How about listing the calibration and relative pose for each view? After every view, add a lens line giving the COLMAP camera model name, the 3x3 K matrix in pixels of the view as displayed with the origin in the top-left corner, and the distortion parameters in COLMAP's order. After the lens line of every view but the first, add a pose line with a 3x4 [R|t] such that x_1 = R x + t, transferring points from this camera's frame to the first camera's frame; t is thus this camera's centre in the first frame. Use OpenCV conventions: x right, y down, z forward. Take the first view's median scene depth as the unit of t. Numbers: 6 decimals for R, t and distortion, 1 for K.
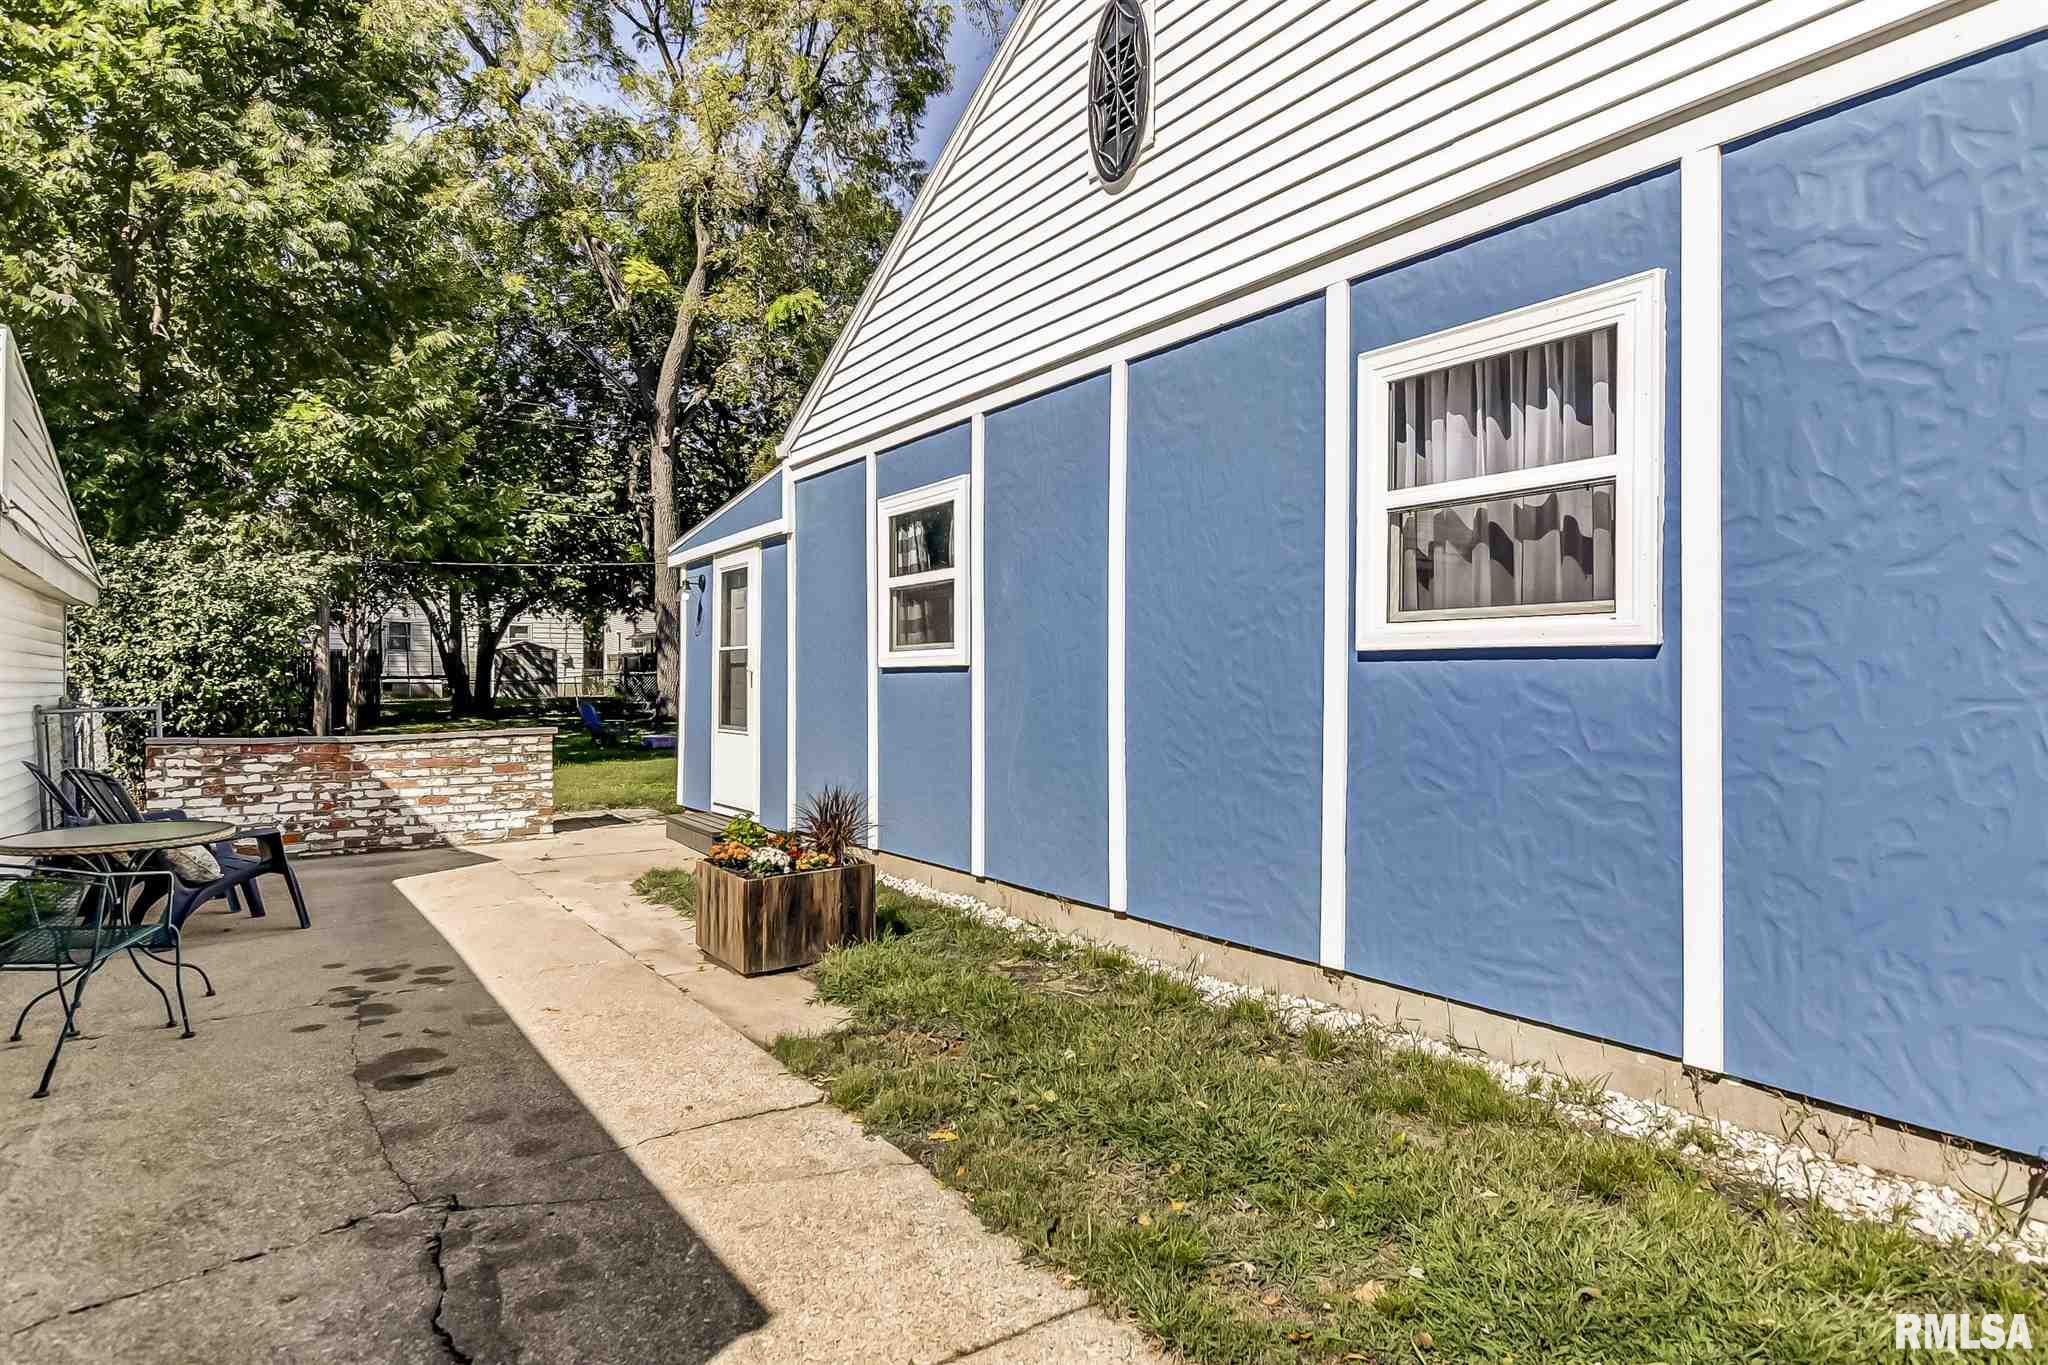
lens RADIAL K [[1129.1, 0, 1024.5], [0, 1129.1, 687.9], [0, 0, 1]] dist [0.007515, 0.005657]
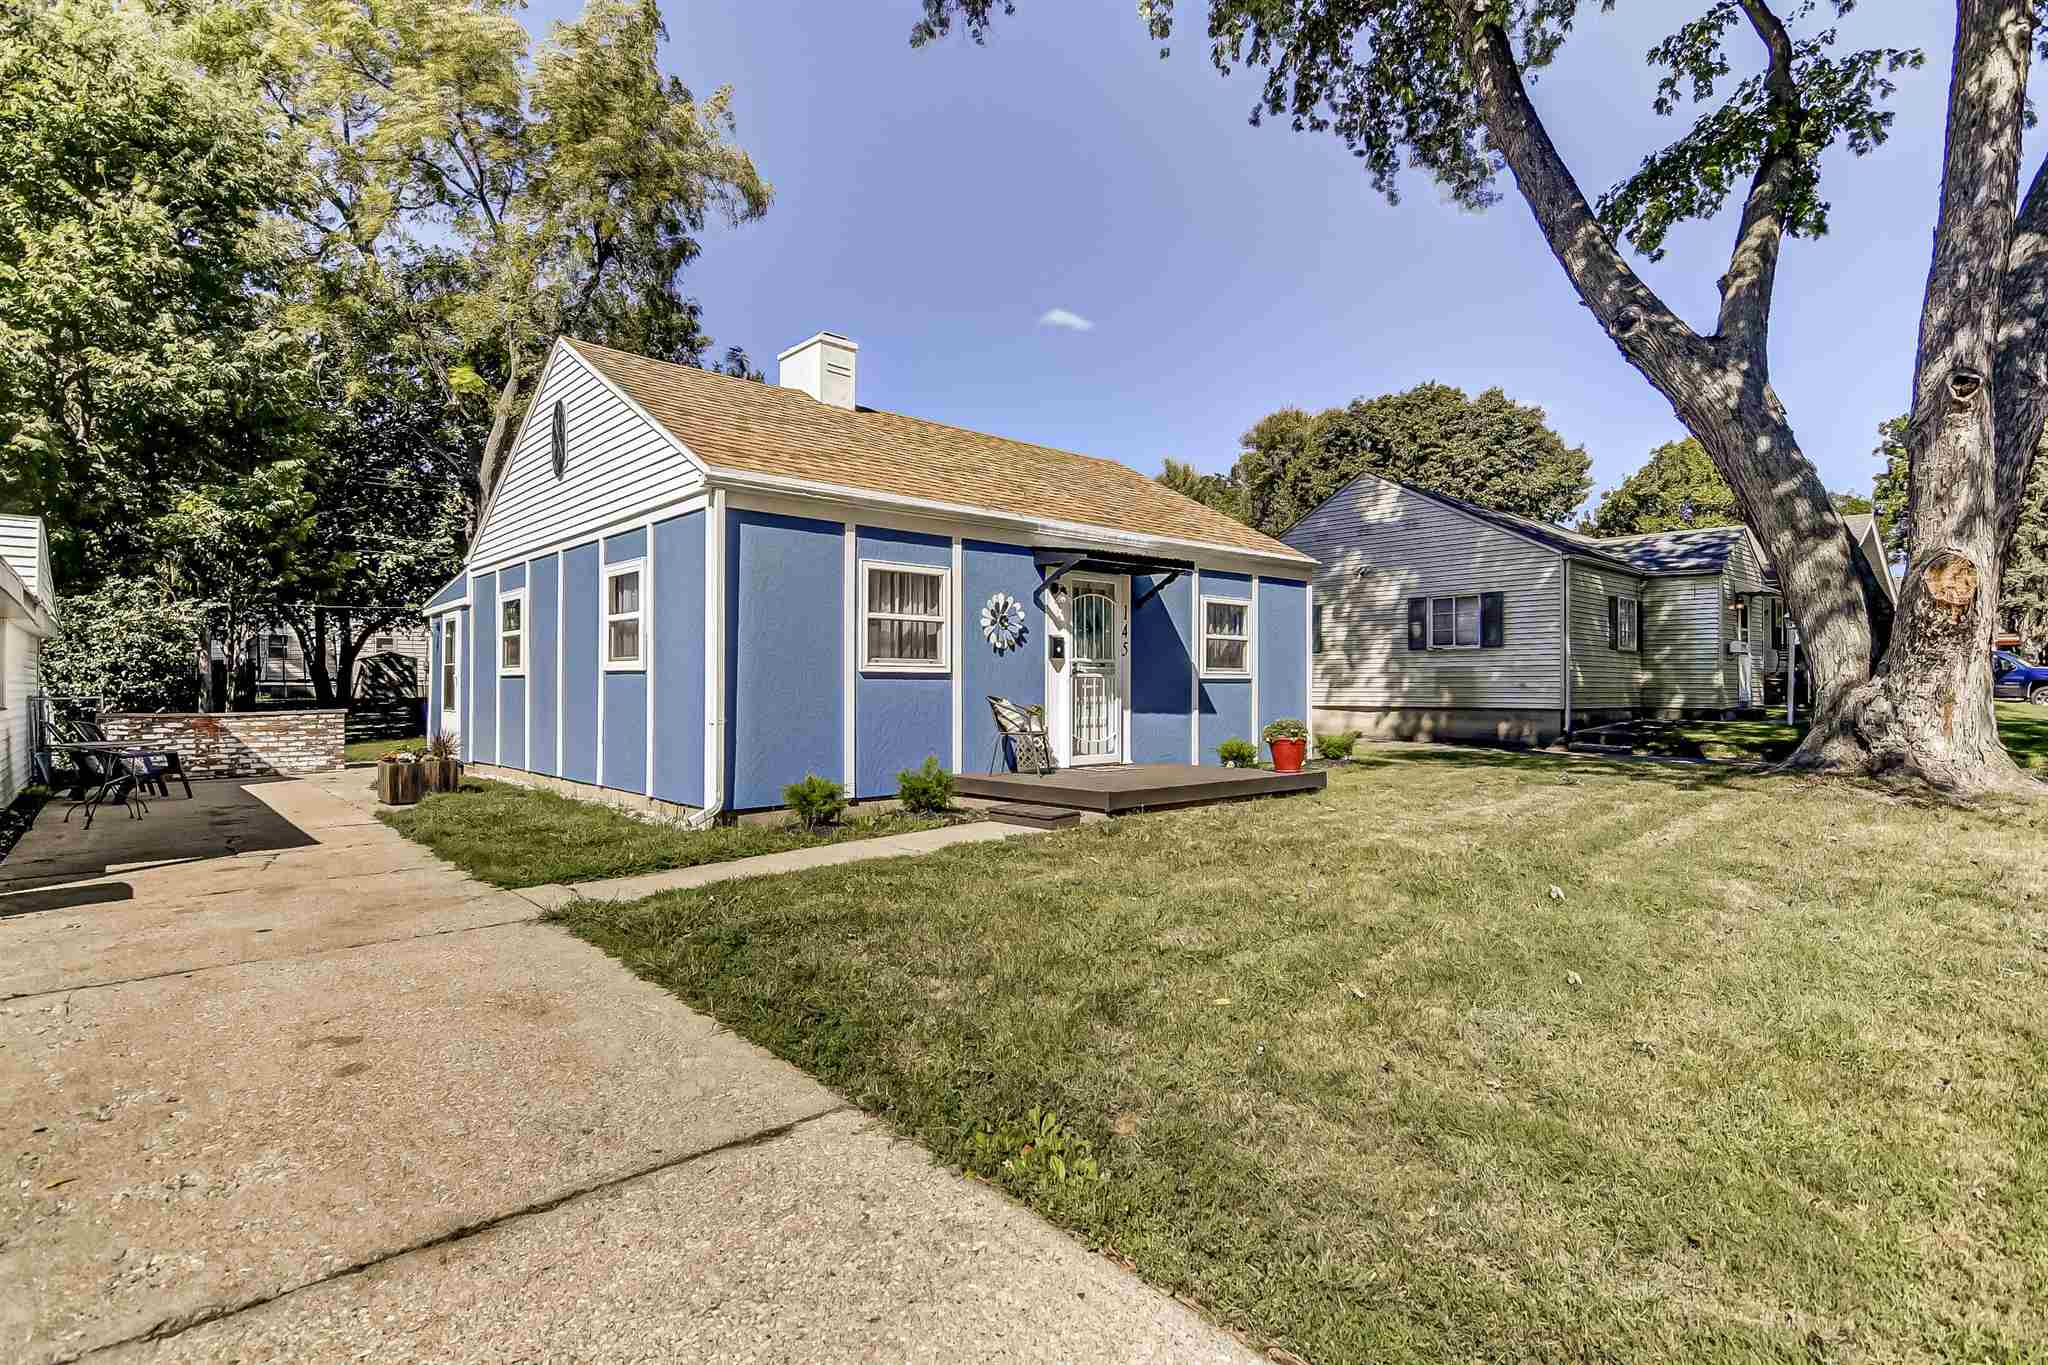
lens RADIAL K [[996.6, 0, 1019.1], [0, 996.6, 677.1], [0, 0, 1]] dist [0.004117, -0.001209]
pose [[0.991938, 0.000168, 0.126720, 0.328988], [0.001513, 0.999912, -0.013170, 0.005715], [-0.126711, 0.013255, 0.991851, -0.519397]]
